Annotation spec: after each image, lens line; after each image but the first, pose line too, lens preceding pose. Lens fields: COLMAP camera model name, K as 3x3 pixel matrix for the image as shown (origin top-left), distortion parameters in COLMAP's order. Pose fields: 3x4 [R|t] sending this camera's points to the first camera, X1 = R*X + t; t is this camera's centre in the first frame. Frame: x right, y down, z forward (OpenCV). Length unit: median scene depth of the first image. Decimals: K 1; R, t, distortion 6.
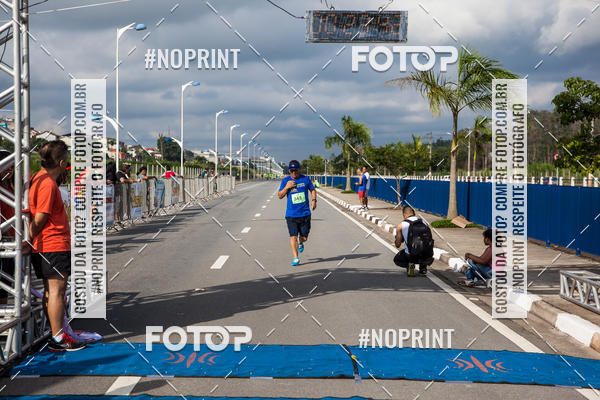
lens RADIAL K [[945.3, 0, 300.0], [0, 945.3, 200.0], [0, 0, 1]] dist [0.164400, 0.062405]
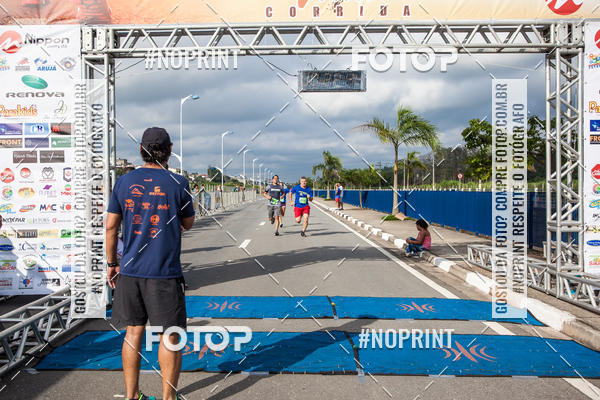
lens RADIAL K [[575.6, 0, 291.0], [0, 575.6, 205.4], [0, 0, 1]] dist [-0.008753, 0.019905]
pose [[0.999809, -0.013631, -0.014014, 0.003028], [0.013516, 0.999875, -0.008263, 0.010206], [0.014125, 0.008072, 0.999868, 0.056568]]
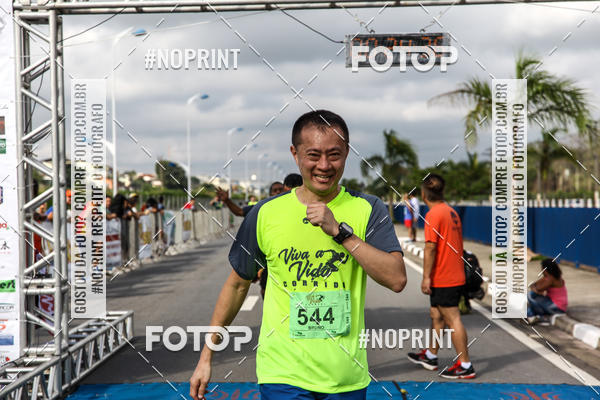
lens RADIAL K [[1322.5, 0, 300.0], [0, 1322.5, 200.0], [0, 0, 1]] dist [0.315507, 0.254007]
pose [[0.999641, -0.021873, -0.015449, -0.012764], [0.021419, 0.999351, -0.028945, 0.004783], [0.016072, 0.028604, 0.999462, -0.198558]]
